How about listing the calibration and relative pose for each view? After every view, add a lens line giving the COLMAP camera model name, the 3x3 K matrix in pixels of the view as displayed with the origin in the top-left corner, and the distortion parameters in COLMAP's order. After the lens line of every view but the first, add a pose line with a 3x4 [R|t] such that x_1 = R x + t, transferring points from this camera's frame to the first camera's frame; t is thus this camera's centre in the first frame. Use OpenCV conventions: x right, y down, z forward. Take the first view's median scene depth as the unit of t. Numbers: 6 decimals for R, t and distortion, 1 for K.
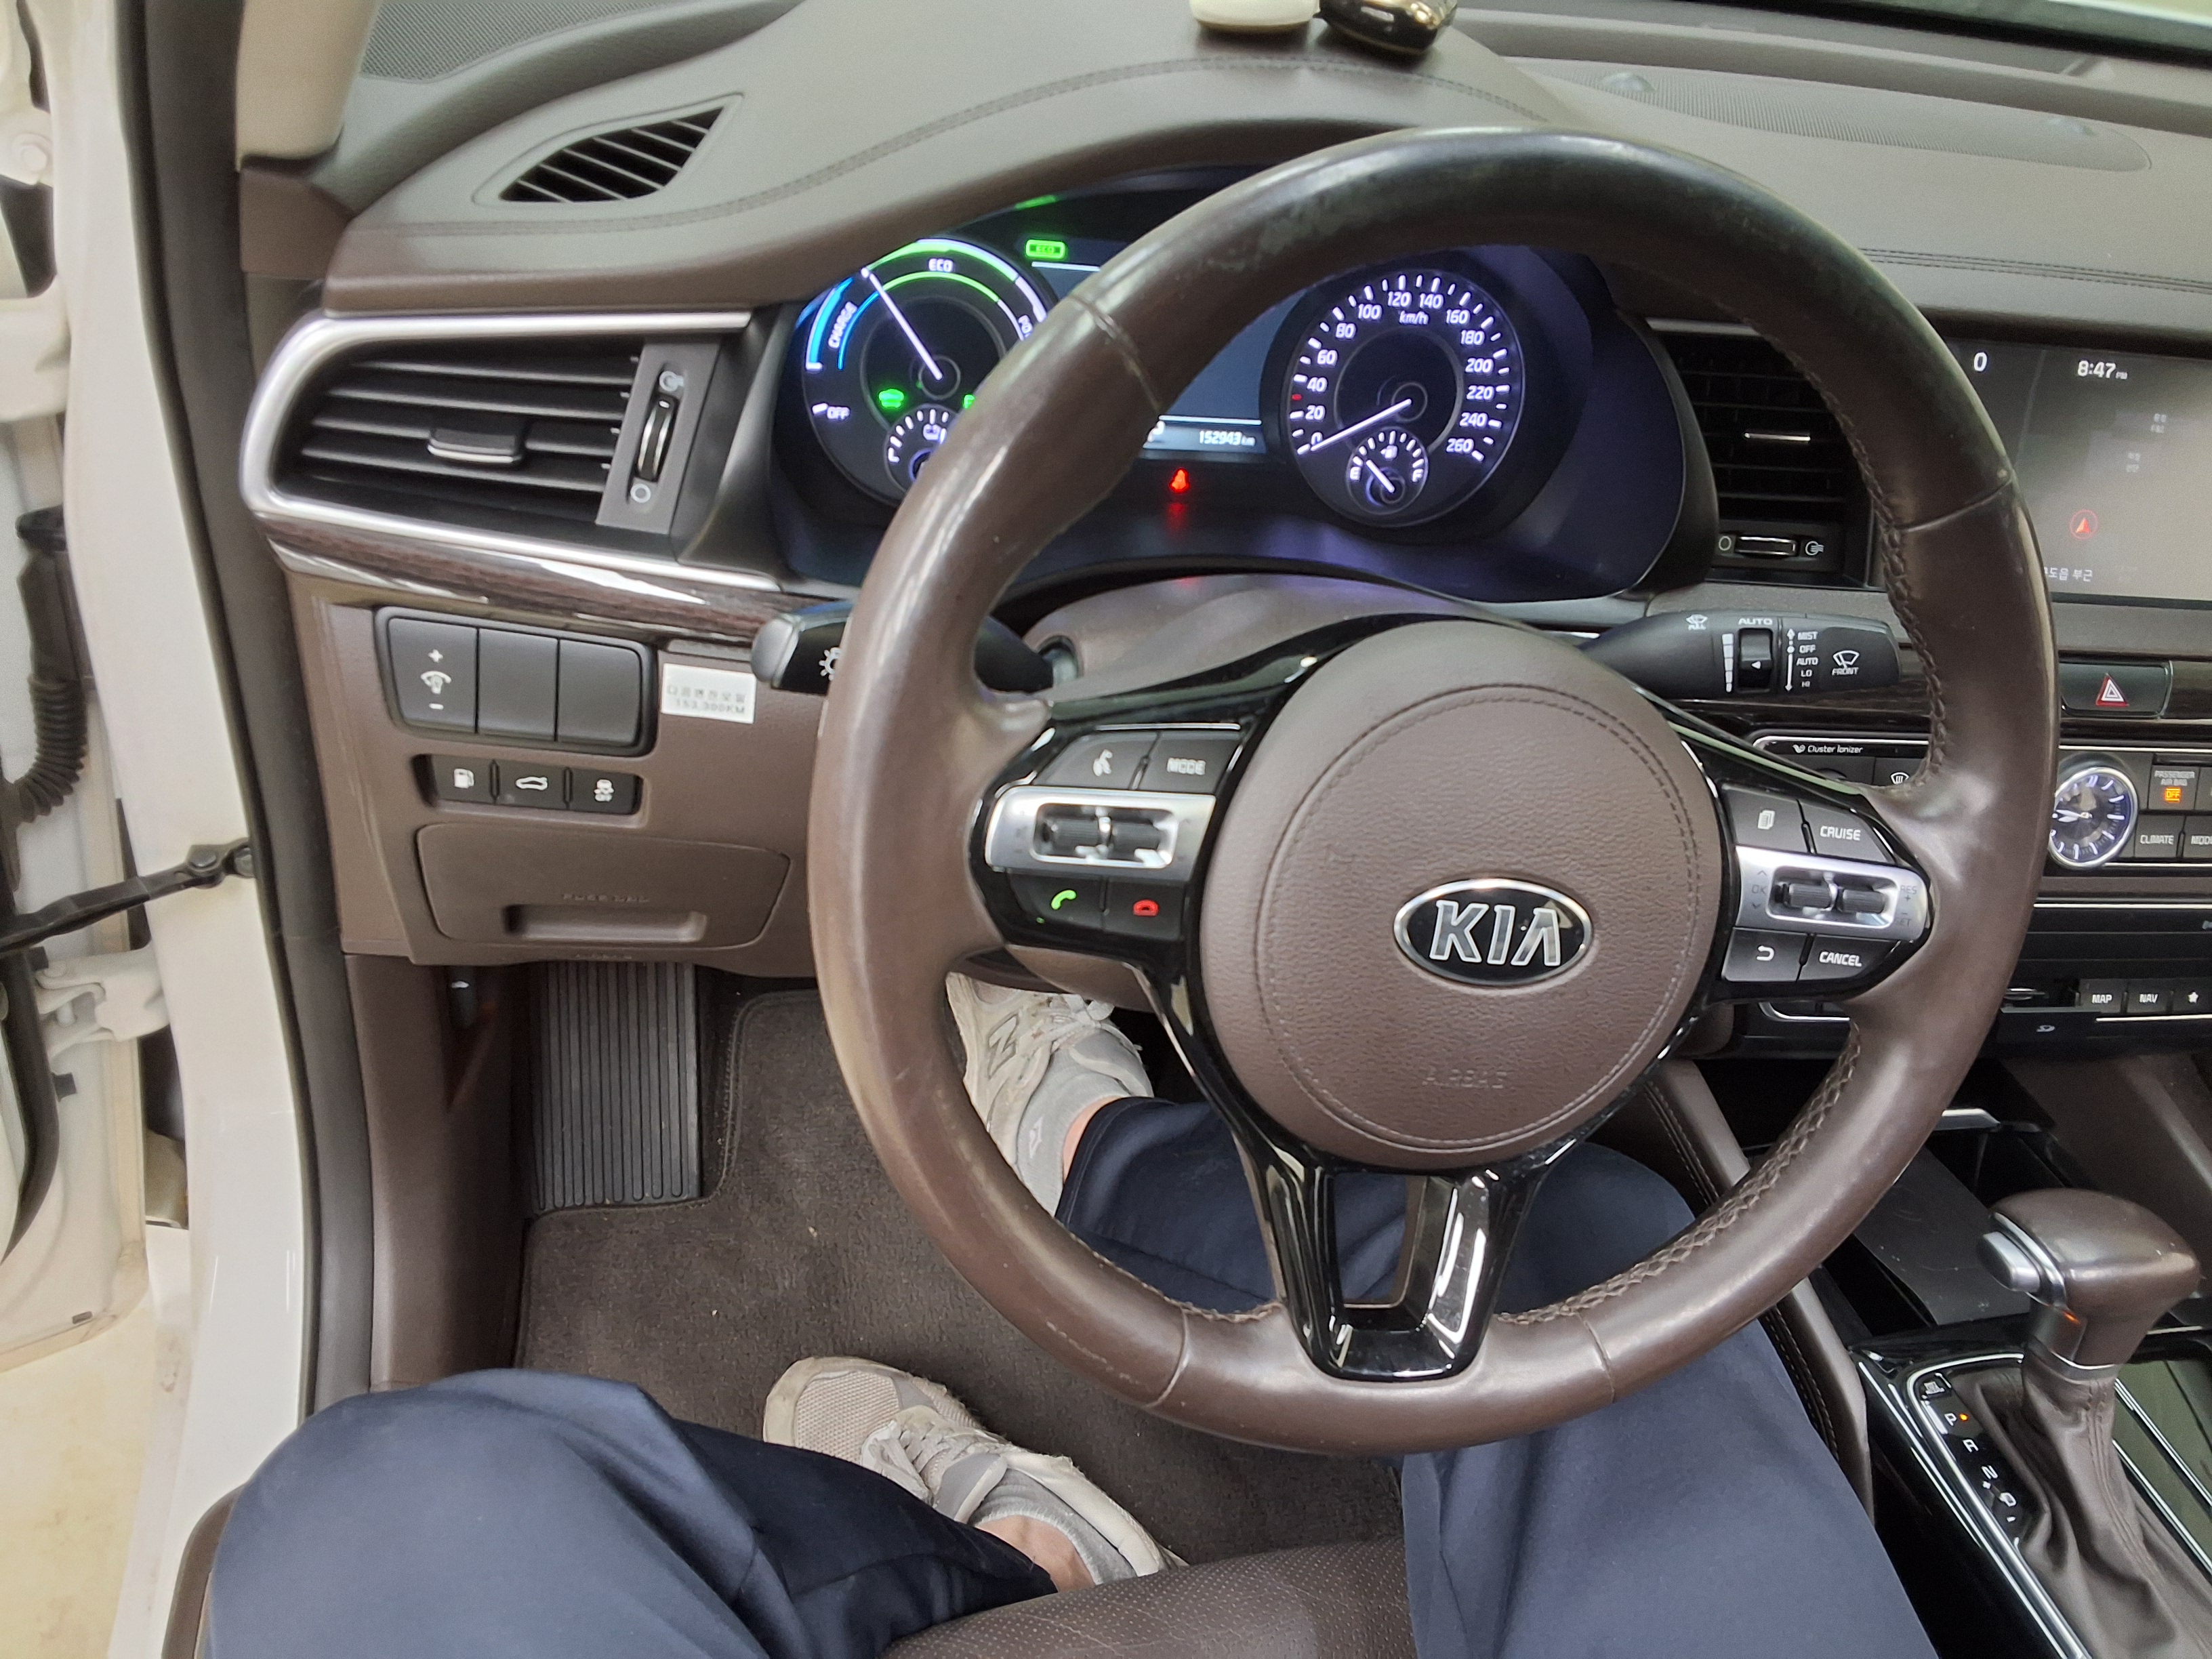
lens RADIAL K [[1748.6, 0, 1090.2], [0, 1748.6, 834.2], [0, 0, 1]] dist [0.071874, -0.056361]
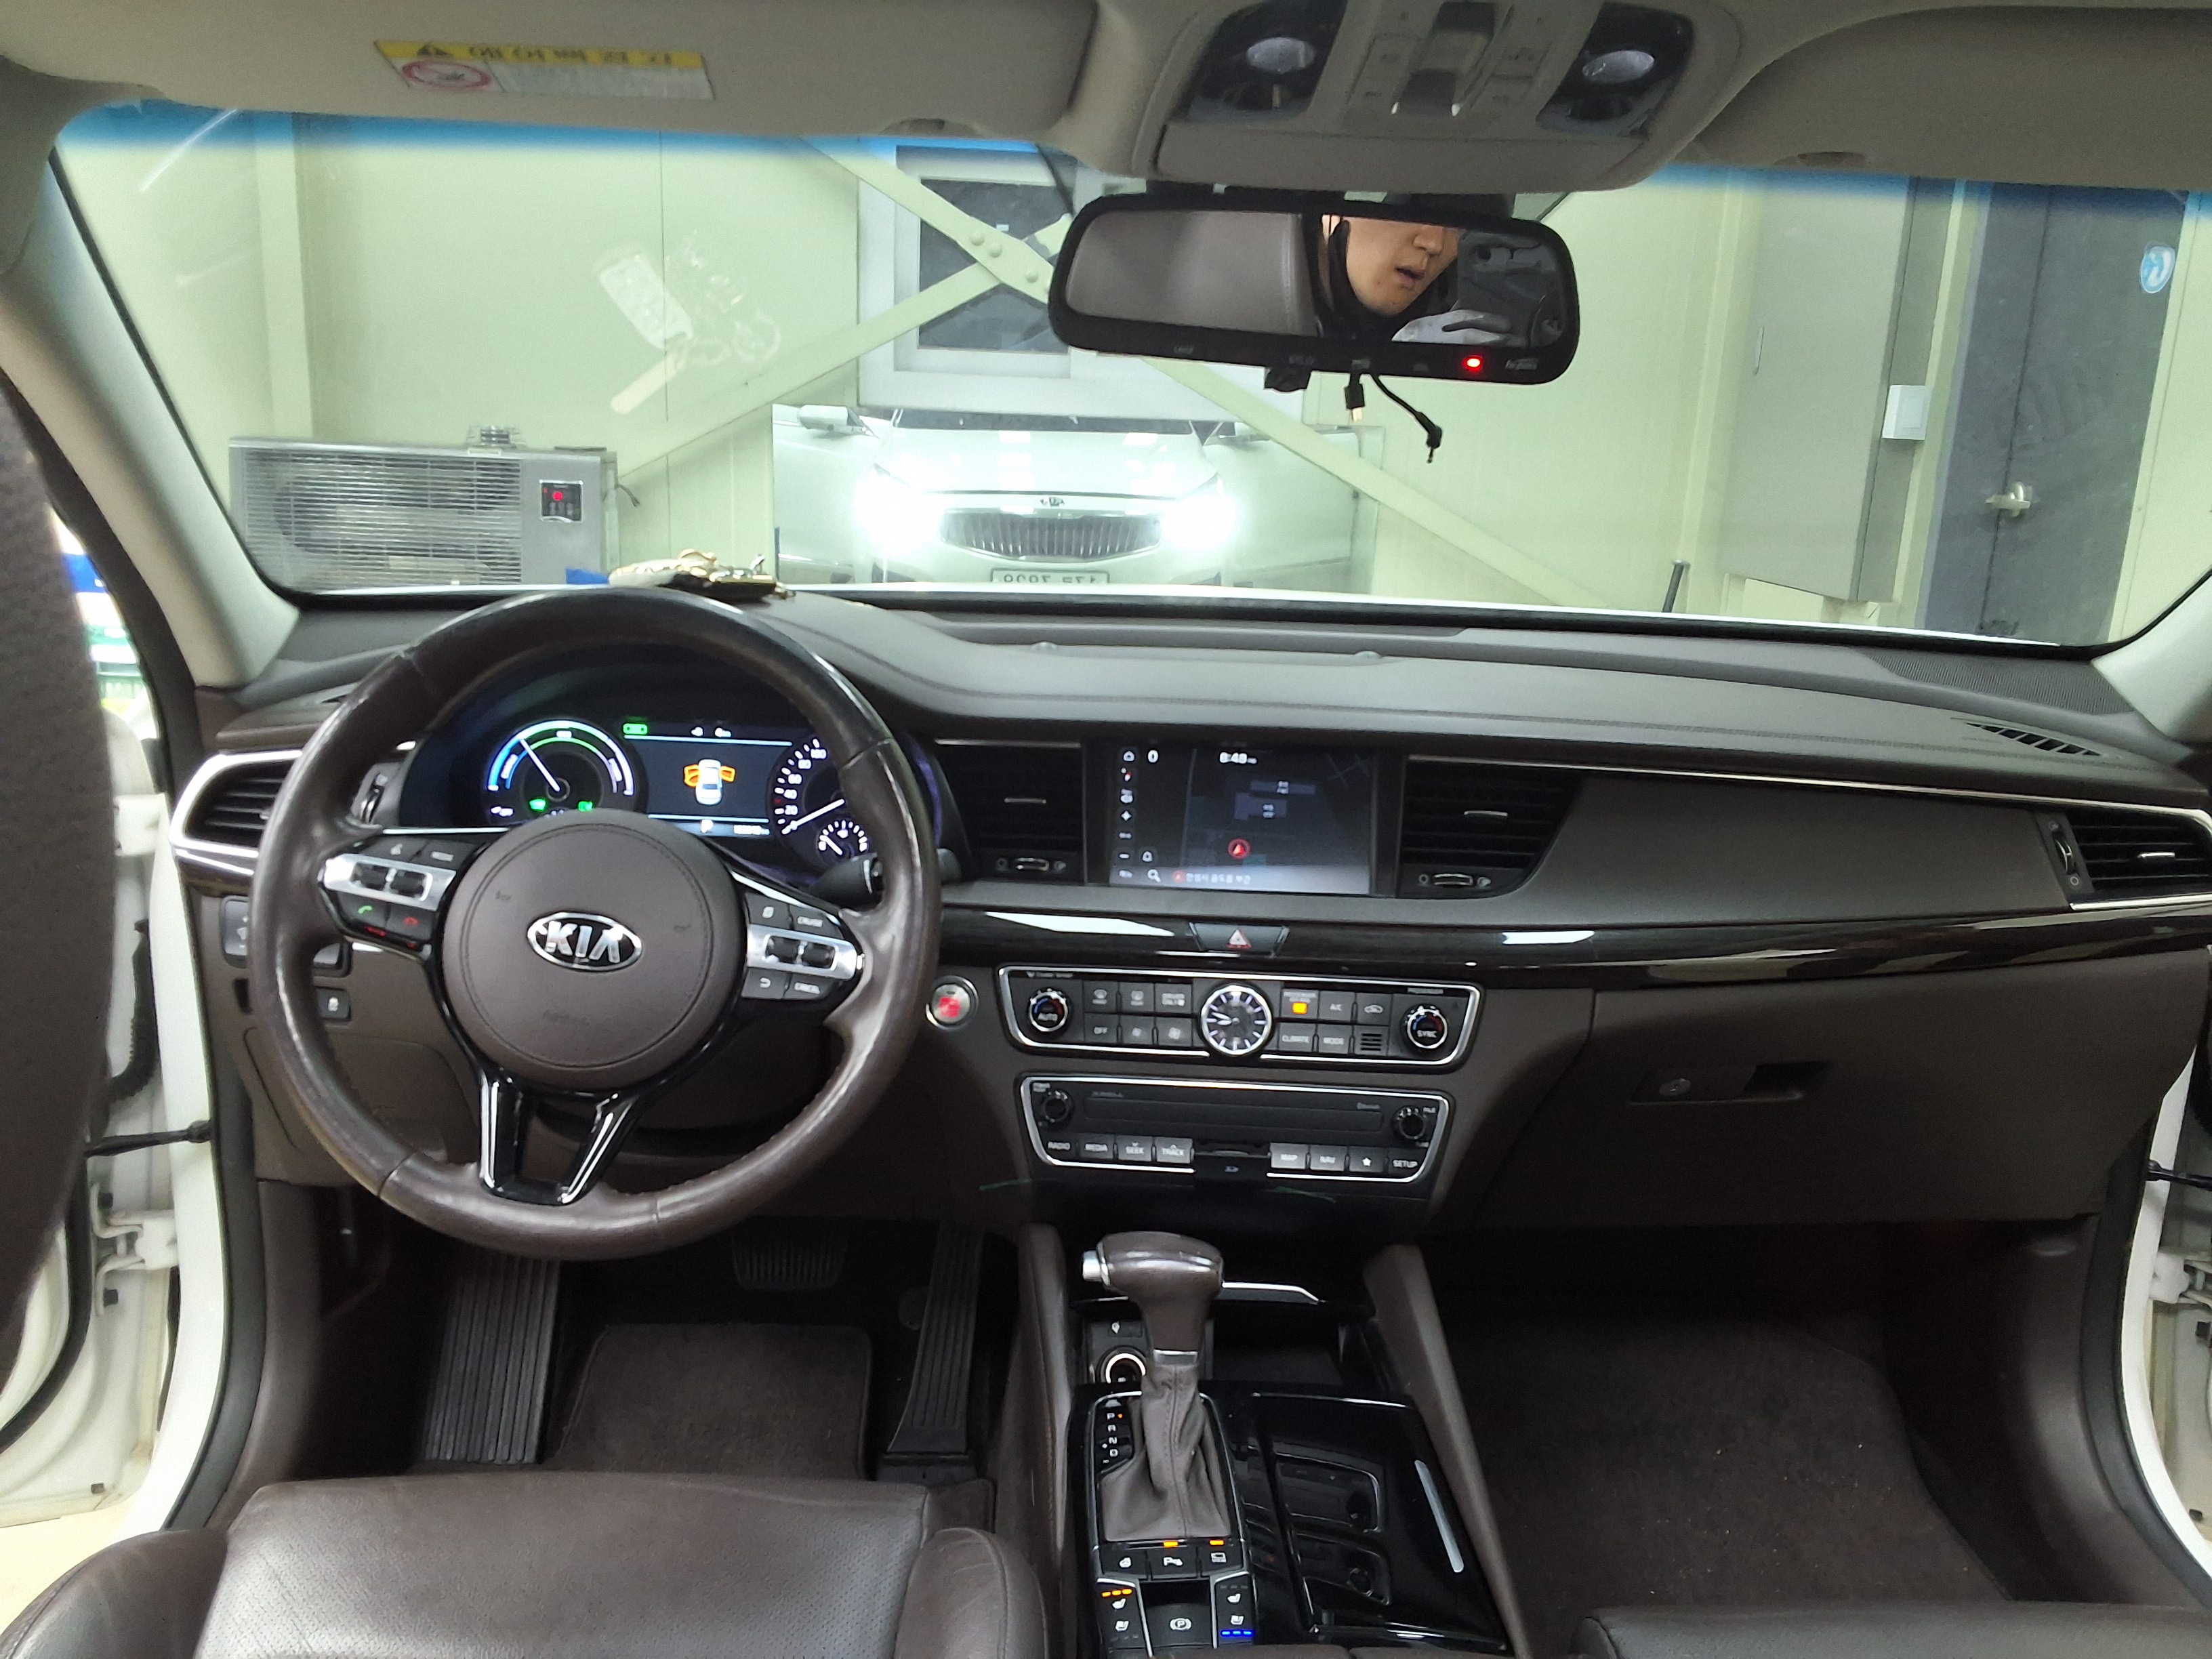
lens RADIAL K [[1748.6, 0, 1096.4], [0, 1748.6, 835.7], [0, 0, 1]] dist [0.071874, -0.056361]
pose [[0.970231, -0.064000, -0.233571, 0.819313], [-0.040039, 0.908787, -0.415336, 0.484717], [0.238847, 0.412324, 0.879171, -0.426273]]
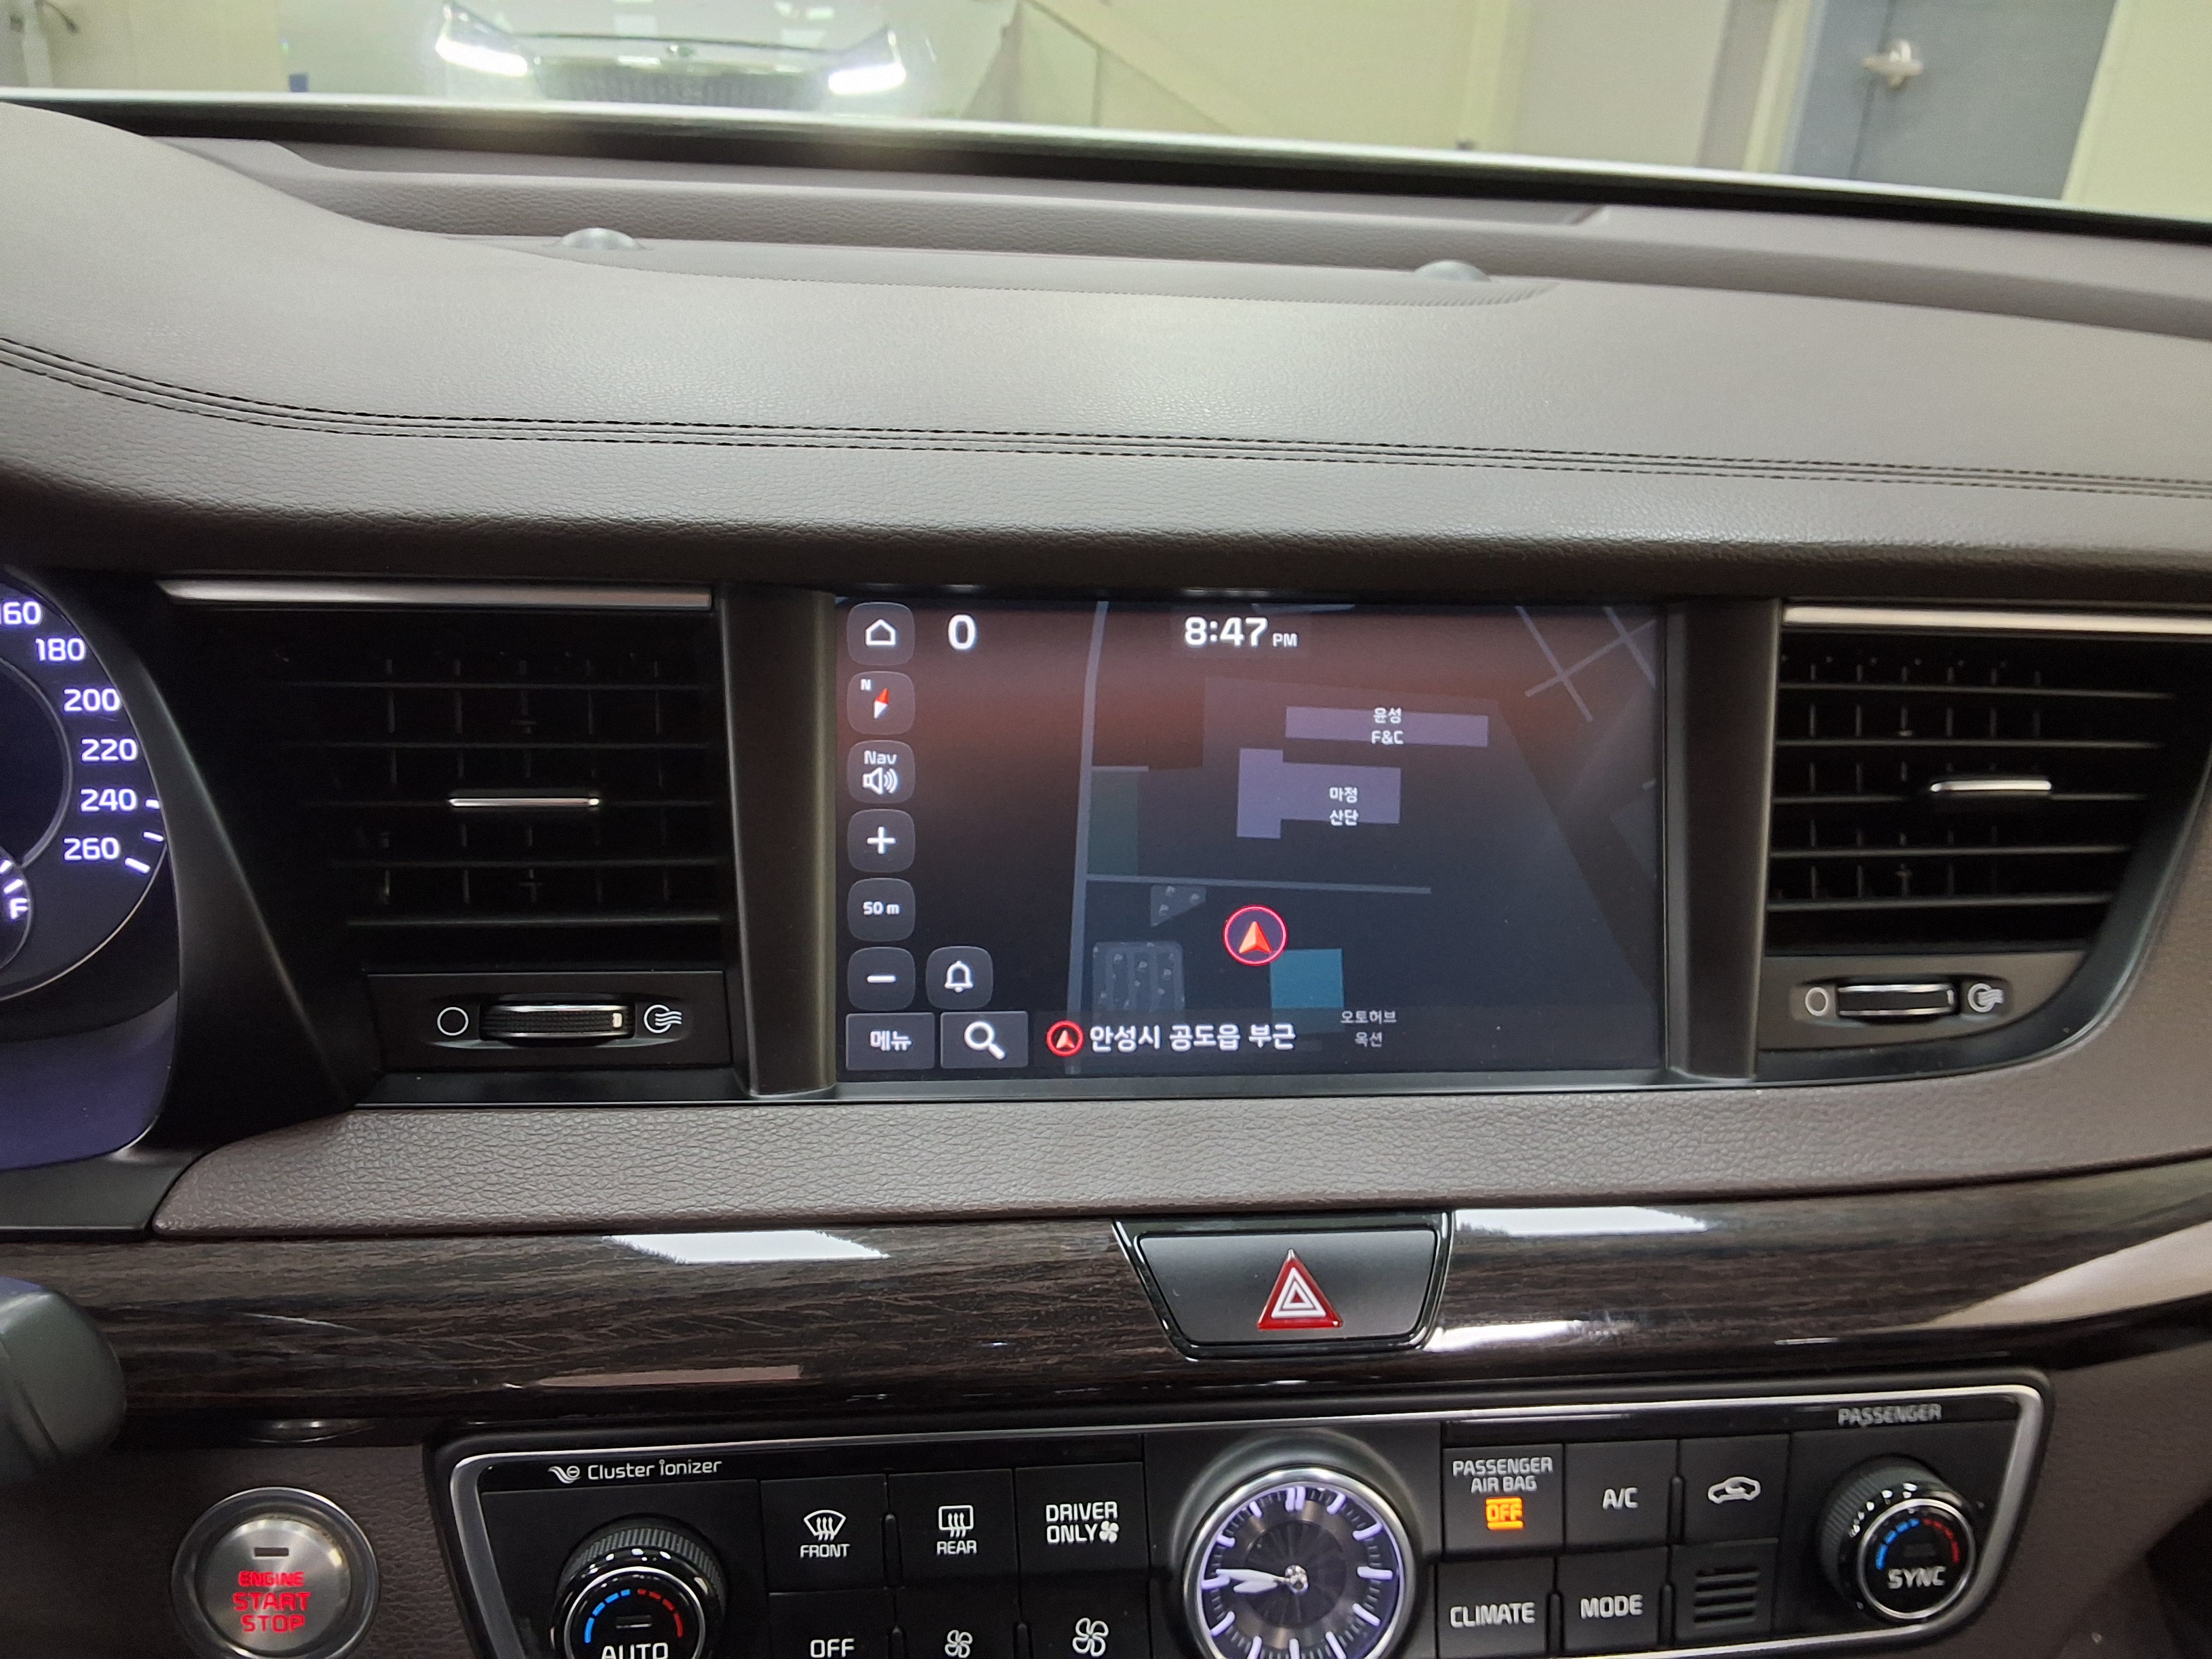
lens RADIAL K [[1748.6, 0, 1095.9], [0, 1748.6, 835.1], [0, 0, 1]] dist [0.071874, -0.056361]
pose [[0.994586, -0.064883, -0.081174, 0.567141], [0.046153, 0.975664, -0.214358, -0.101353], [0.093107, 0.209451, 0.973376, 0.530847]]
